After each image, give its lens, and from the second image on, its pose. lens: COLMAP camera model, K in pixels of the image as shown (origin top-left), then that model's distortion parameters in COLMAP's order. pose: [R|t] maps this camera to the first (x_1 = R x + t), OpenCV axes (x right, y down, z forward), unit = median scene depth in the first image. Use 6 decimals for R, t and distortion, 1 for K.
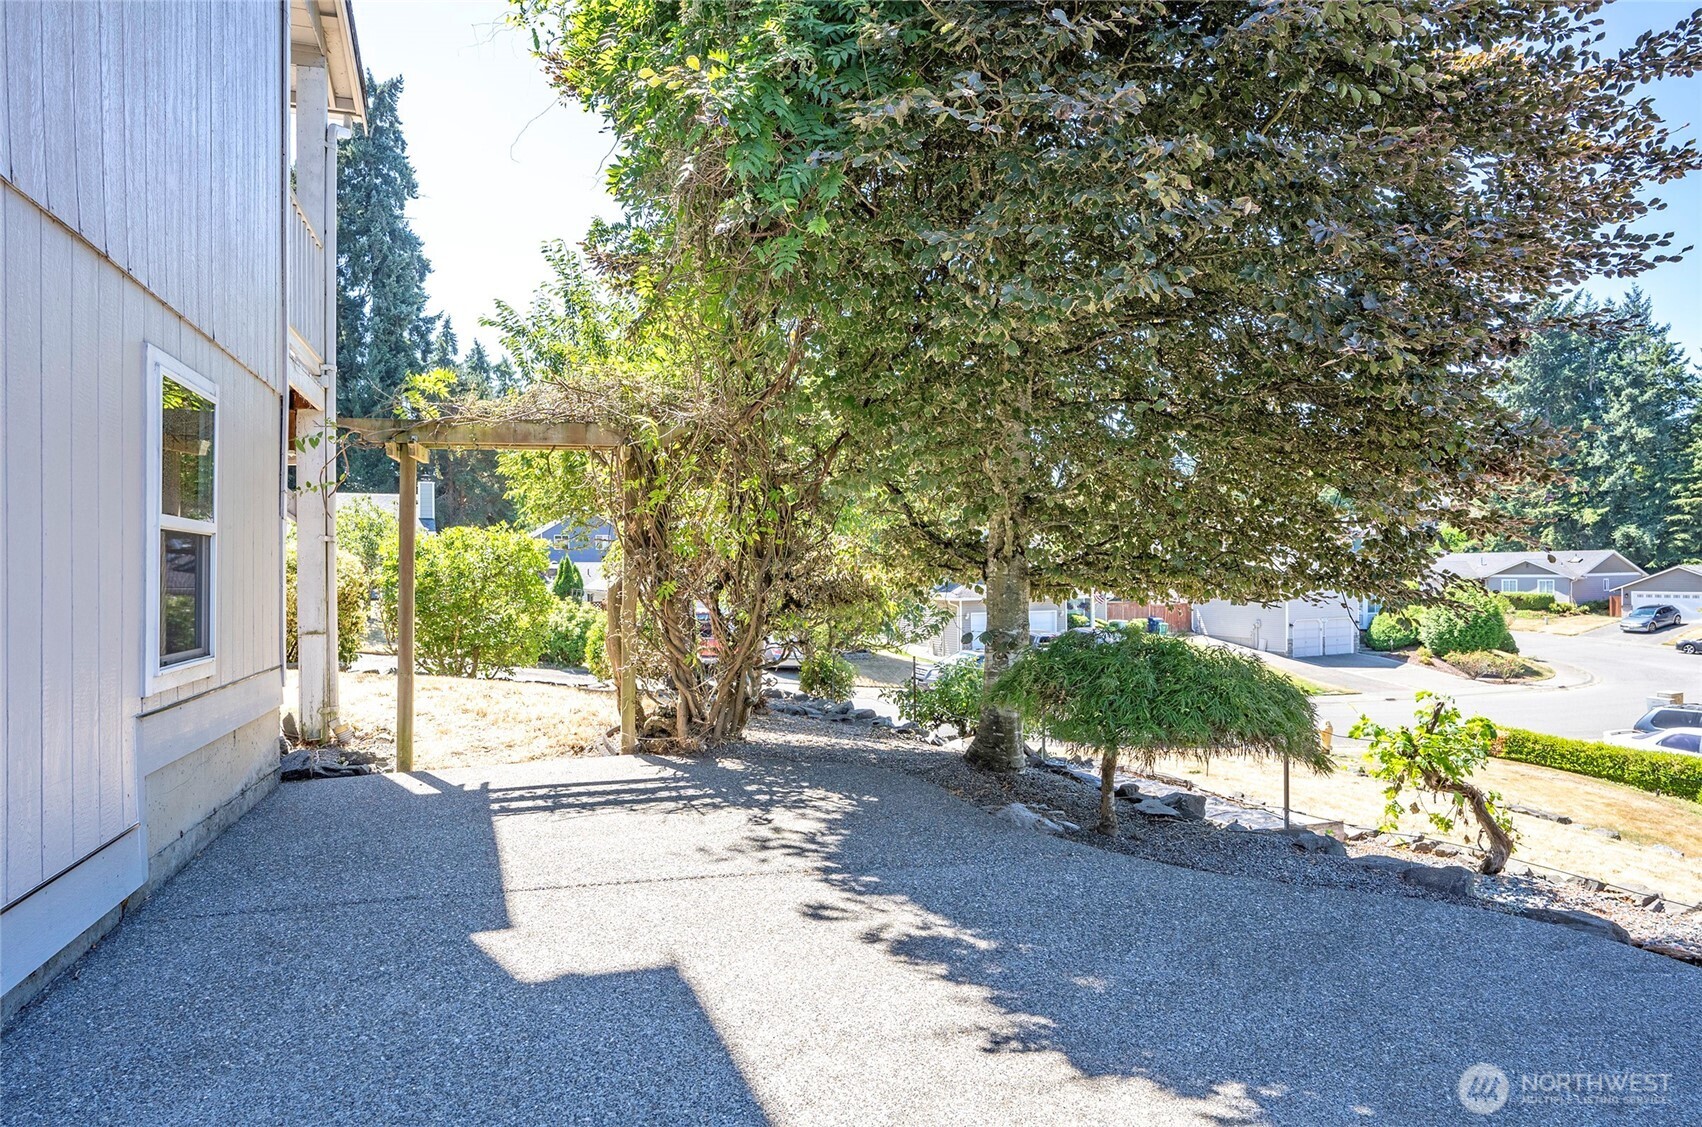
lens RADIAL K [[992.1, 0, 851.0], [0, 992.1, 563.5], [0, 0, 1]] dist [0.000568, 0.001638]
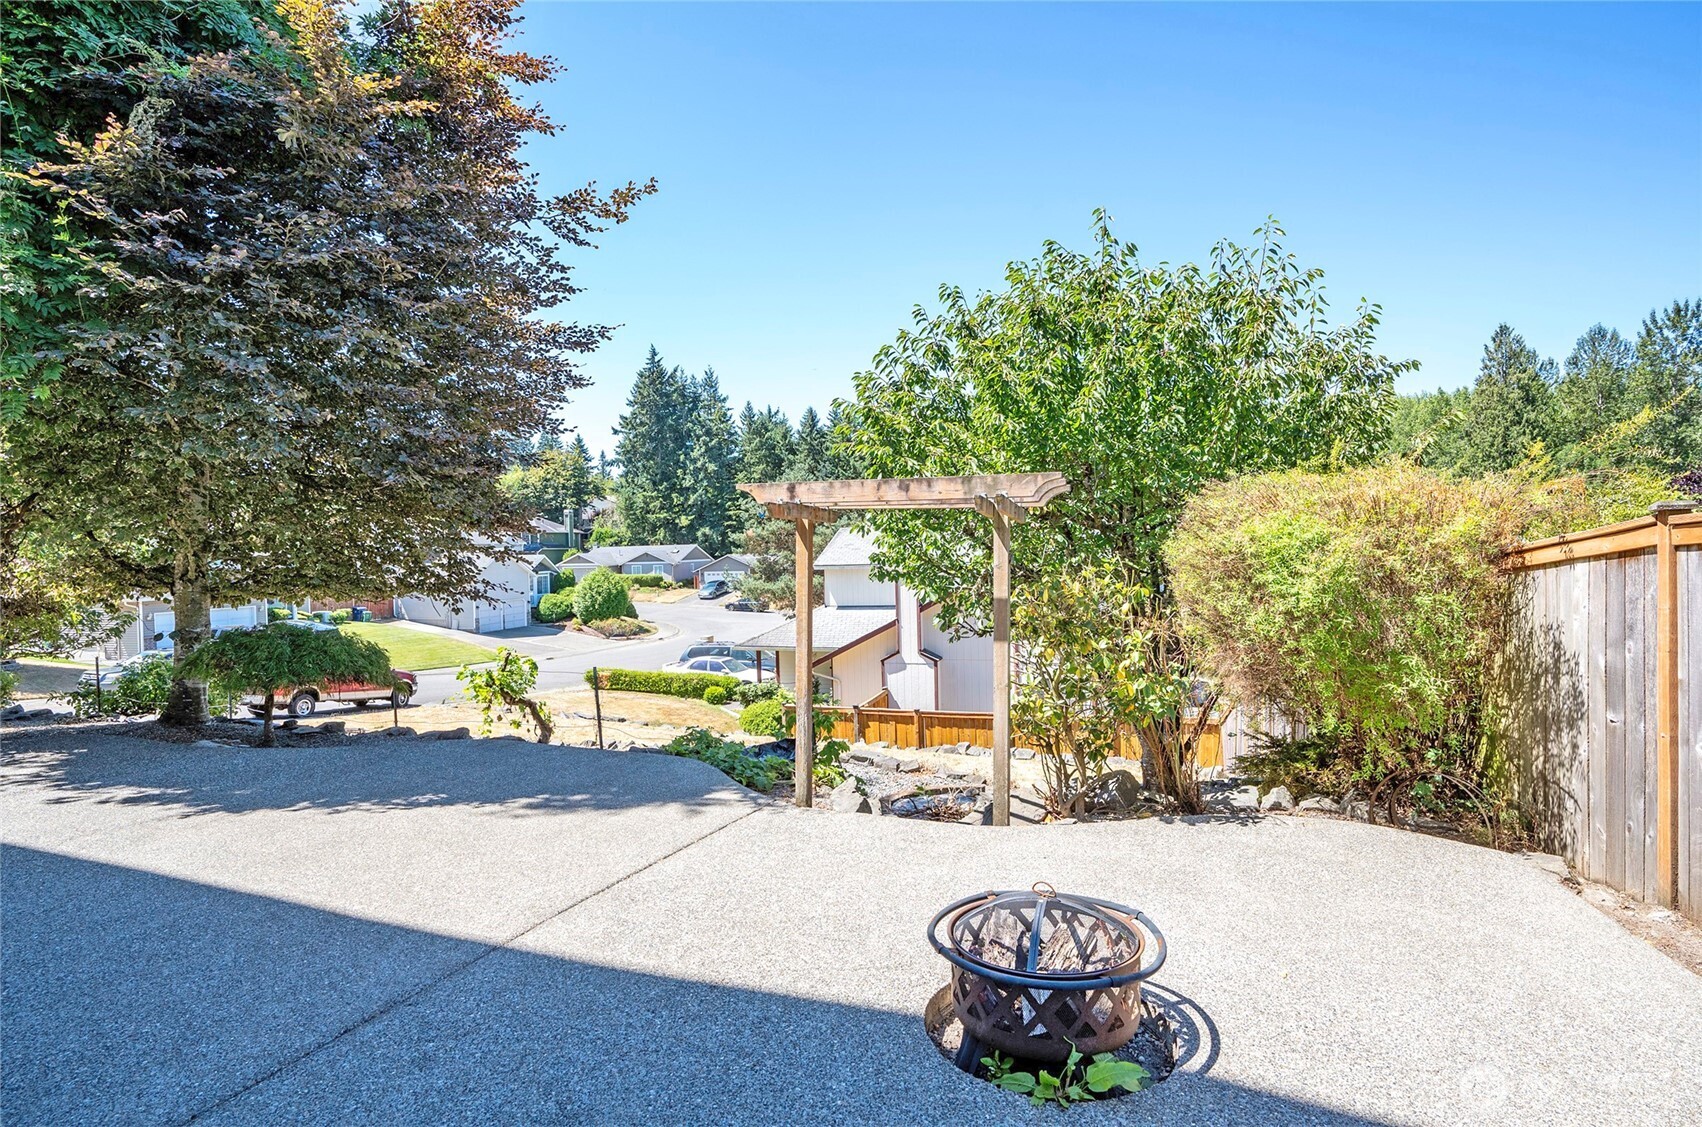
lens RADIAL K [[828.9, 0, 854.1], [0, 828.9, 568.7], [0, 0, 1]] dist [-0.056878, 0.019181]
pose [[0.666622, -0.022880, 0.745045, -0.049761], [0.010907, 0.999721, 0.020943, -0.024334], [-0.745316, -0.005835, 0.666686, -0.349271]]
